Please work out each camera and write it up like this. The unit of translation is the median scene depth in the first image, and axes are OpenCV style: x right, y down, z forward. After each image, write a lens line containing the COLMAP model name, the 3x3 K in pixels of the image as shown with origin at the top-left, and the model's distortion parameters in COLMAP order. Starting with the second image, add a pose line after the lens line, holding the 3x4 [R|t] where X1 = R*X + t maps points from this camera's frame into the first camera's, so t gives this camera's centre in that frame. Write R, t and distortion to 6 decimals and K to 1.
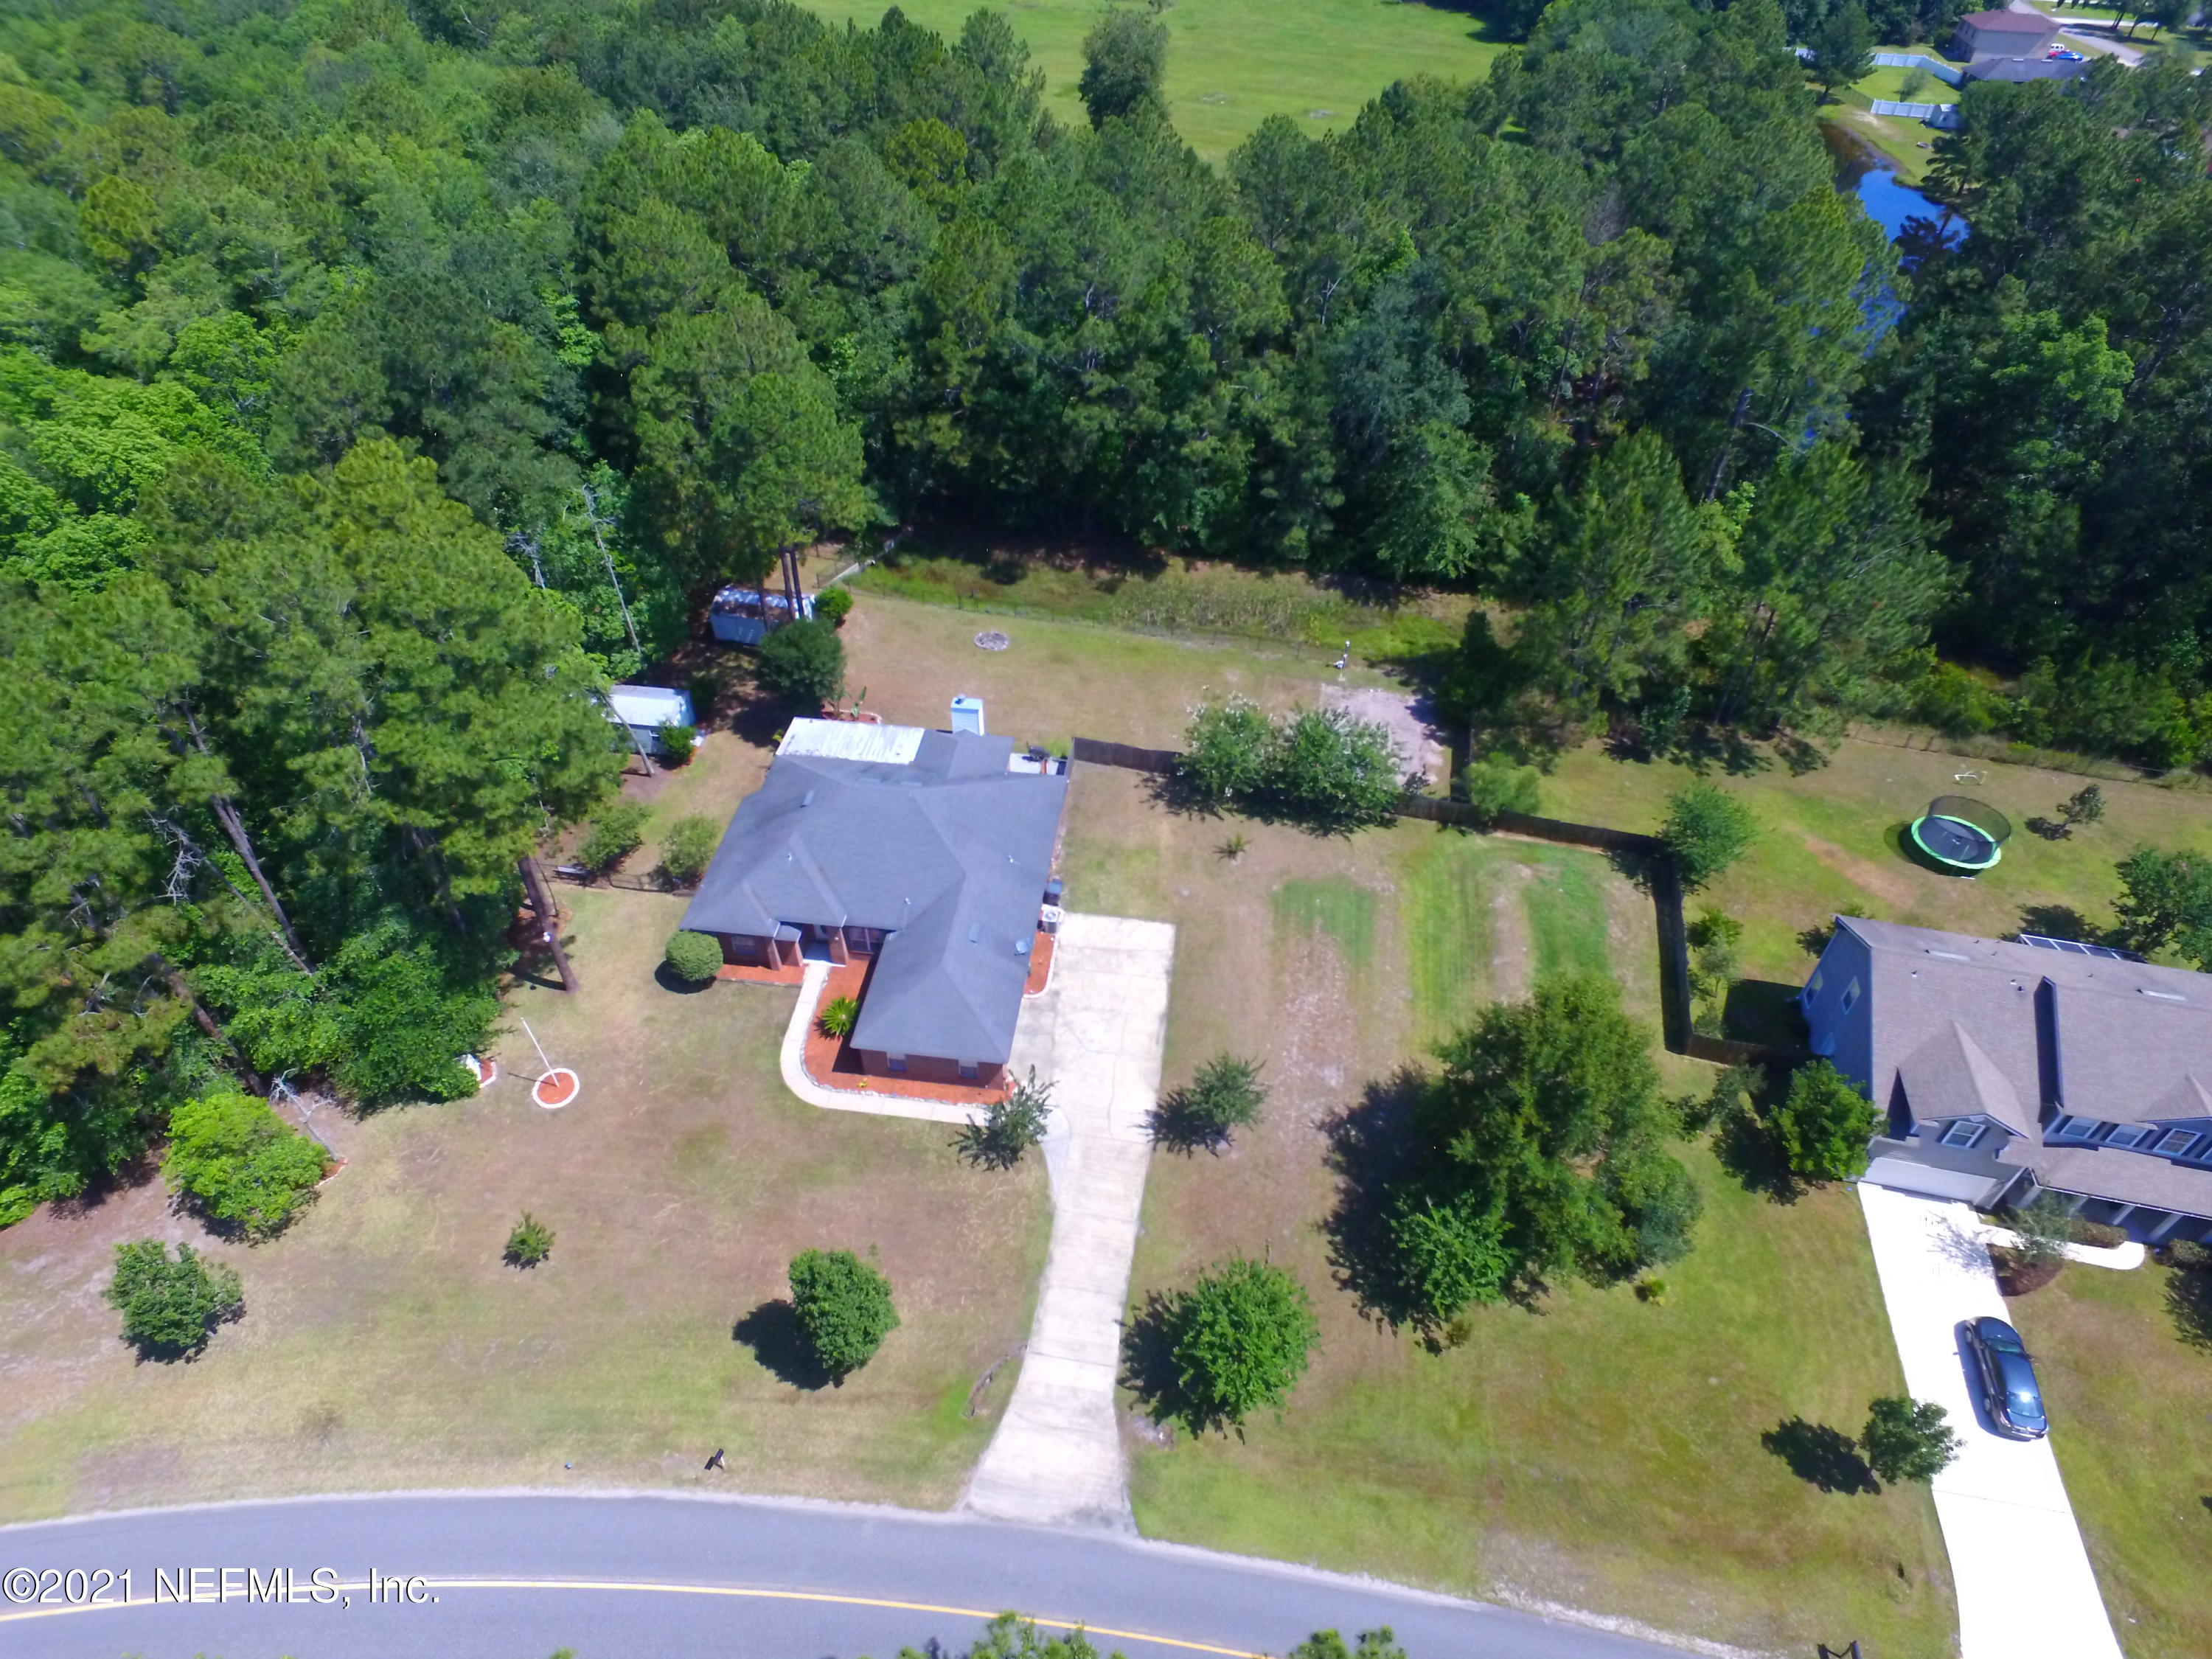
lens RADIAL K [[1282.1, 0, 1121.6], [0, 1282.1, 830.1], [0, 0, 1]] dist [-0.015399, 0.015533]
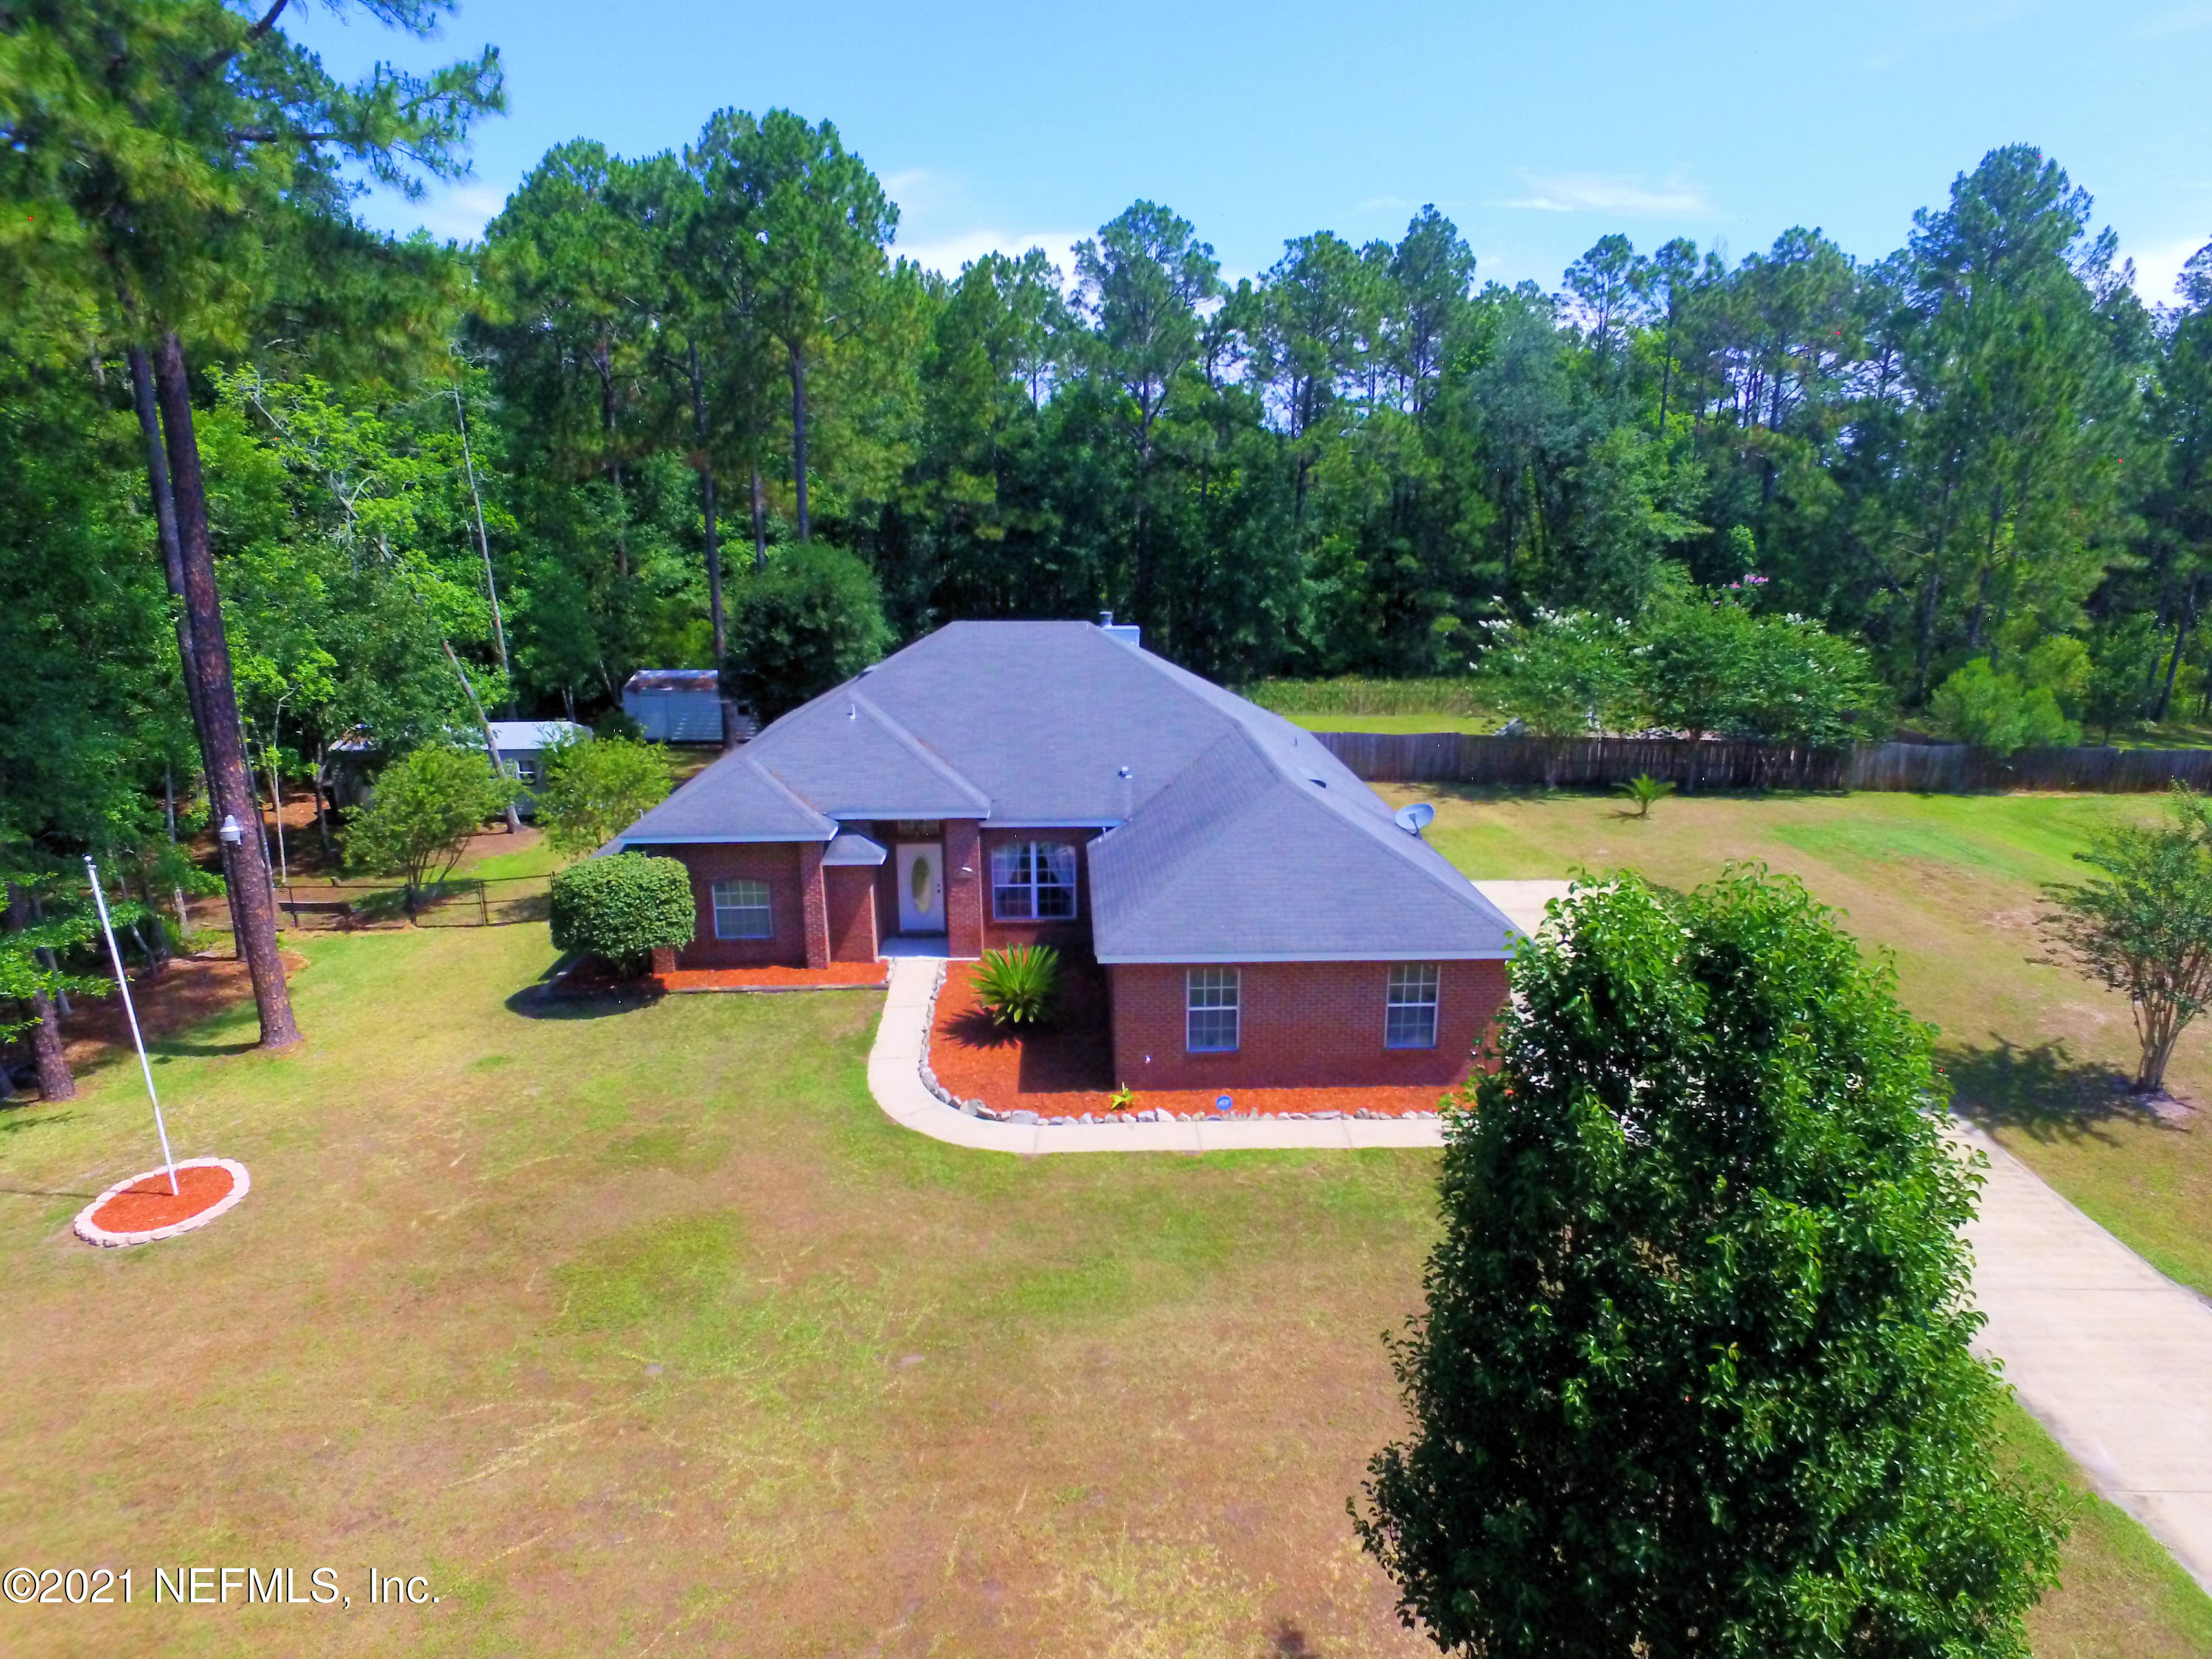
lens RADIAL K [[1282.1, 0, 1121.6], [0, 1282.1, 830.1], [0, 0, 1]] dist [-0.015399, 0.015533]
pose [[0.987963, -0.064752, 0.140486, -0.220691], [0.122888, 0.880135, -0.458542, 0.263140], [-0.093955, 0.470286, 0.877498, 0.586067]]
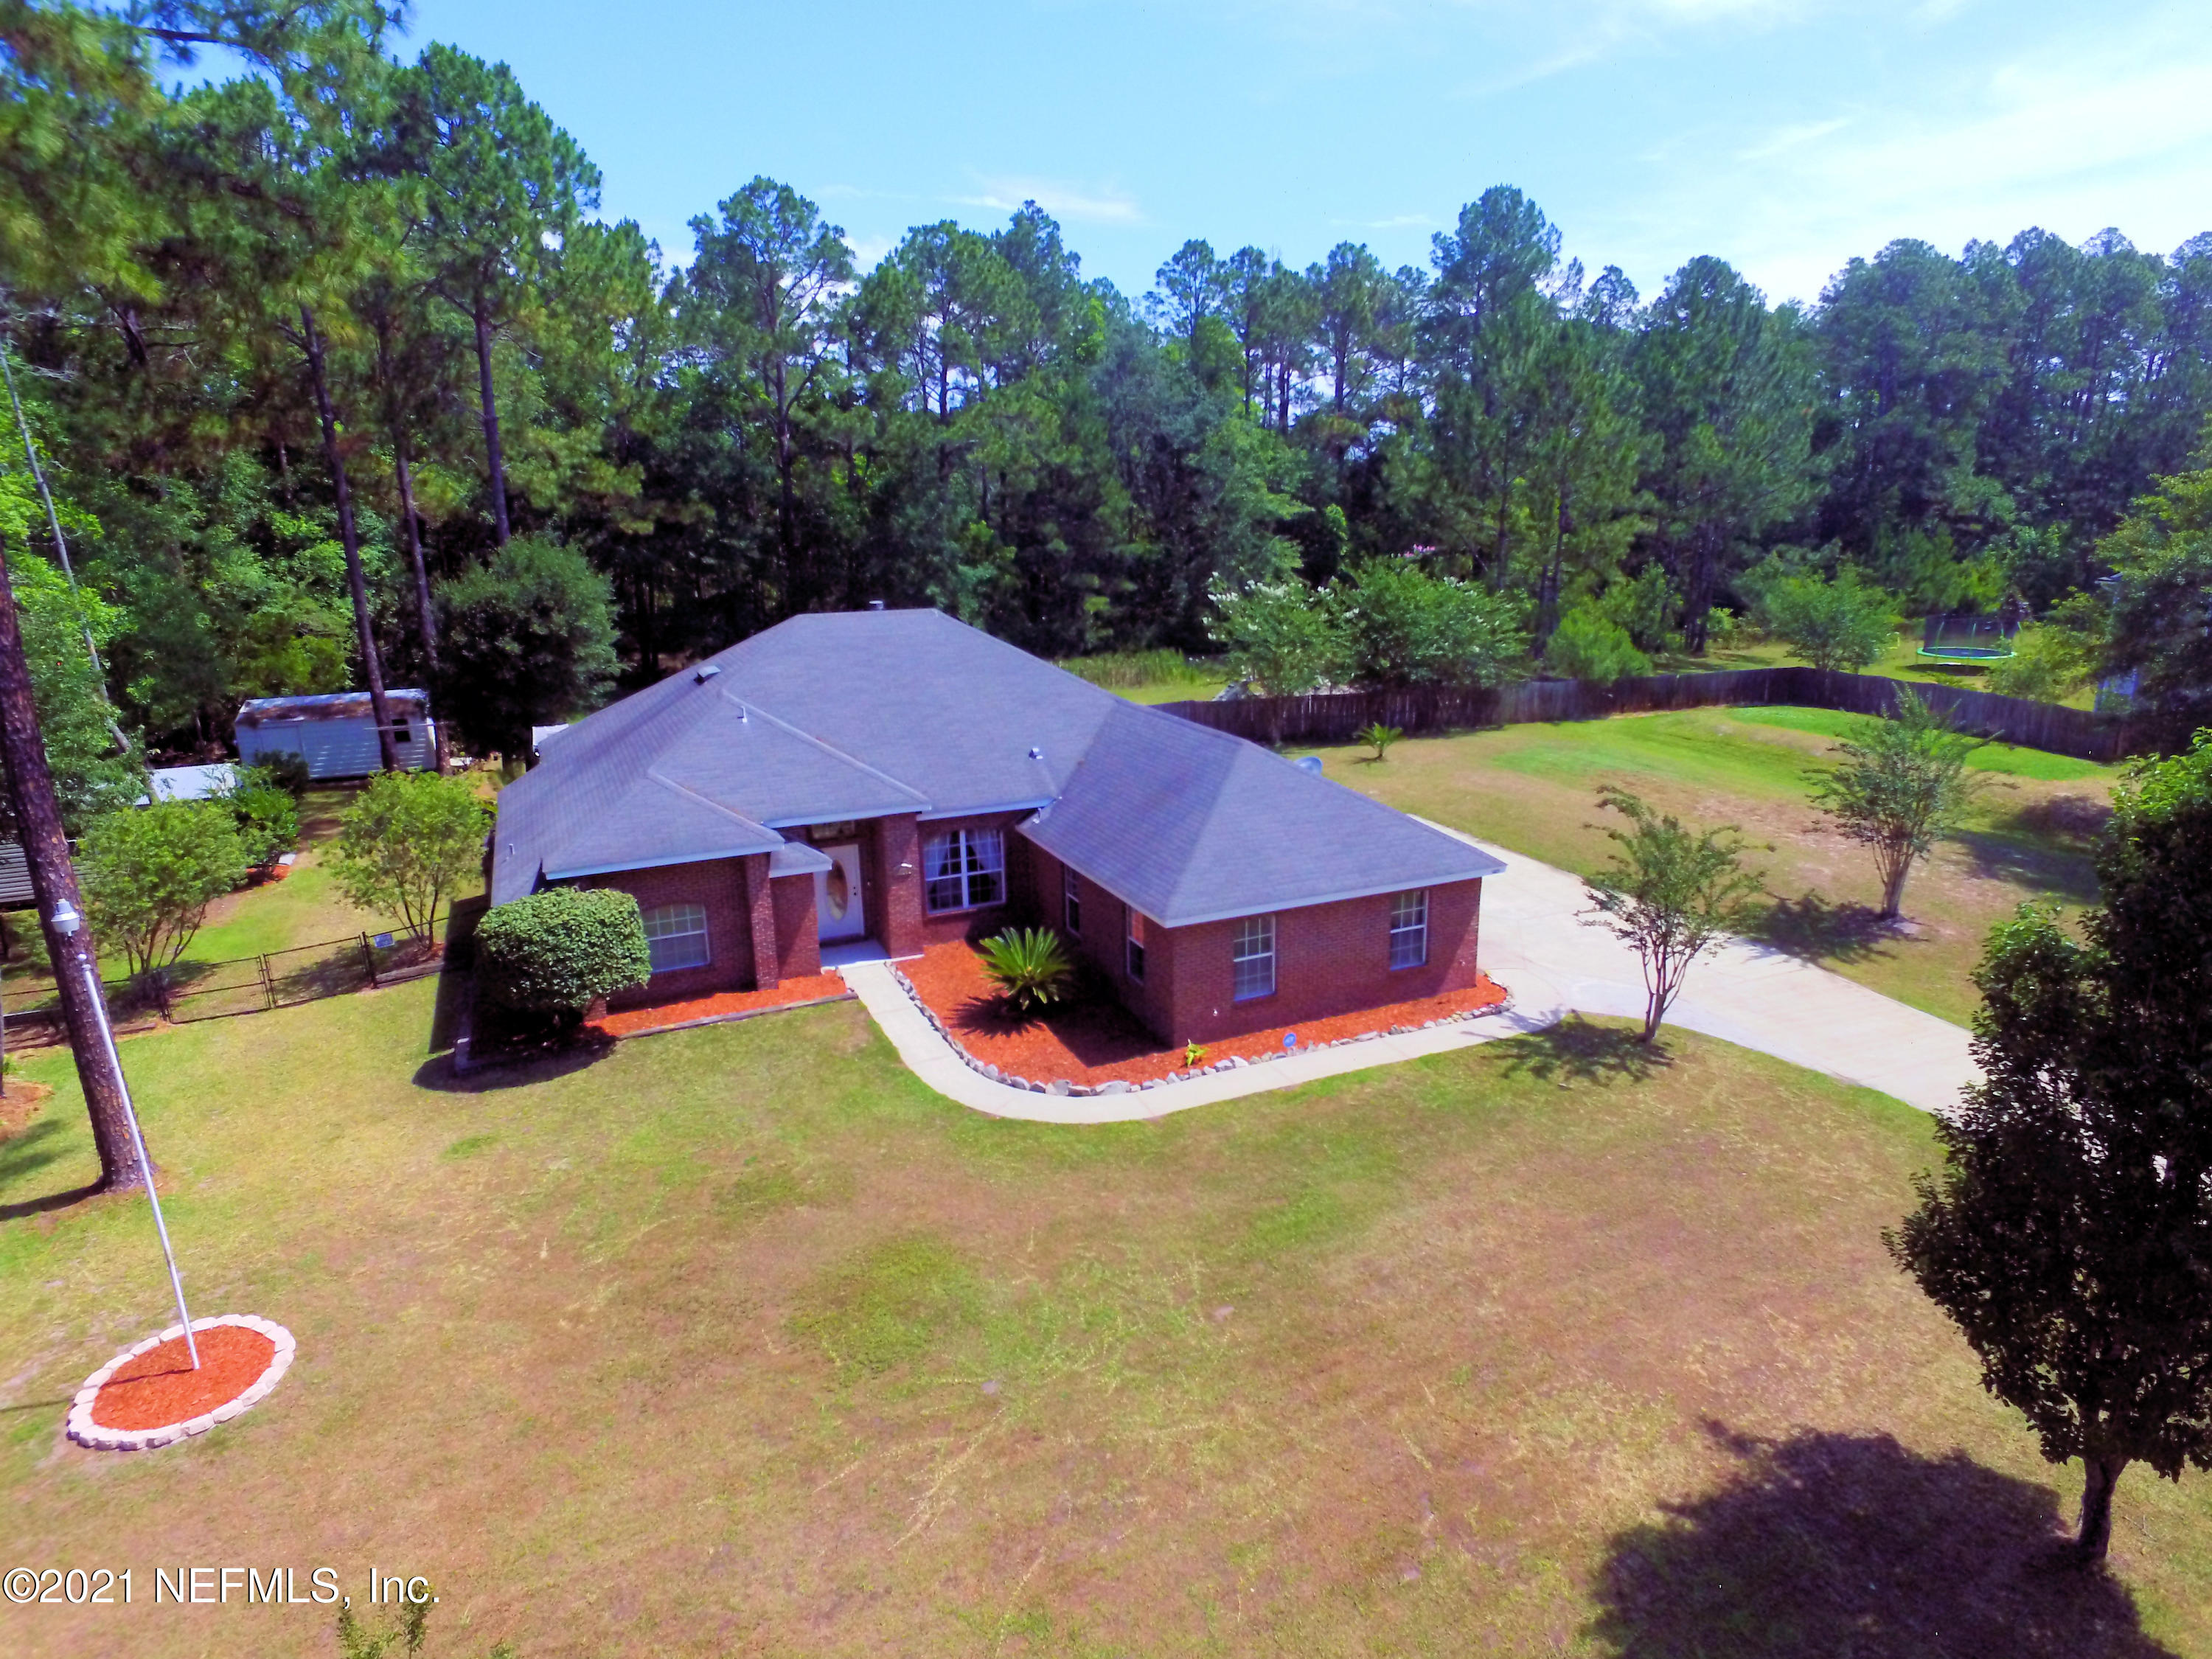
lens RADIAL K [[1282.1, 0, 1121.6], [0, 1282.1, 830.1], [0, 0, 1]] dist [-0.015399, 0.015533]
pose [[0.857957, -0.169732, 0.484872, -0.346347], [0.372344, 0.855727, -0.359293, 0.239005], [-0.353935, 0.488797, 0.797376, 0.609226]]
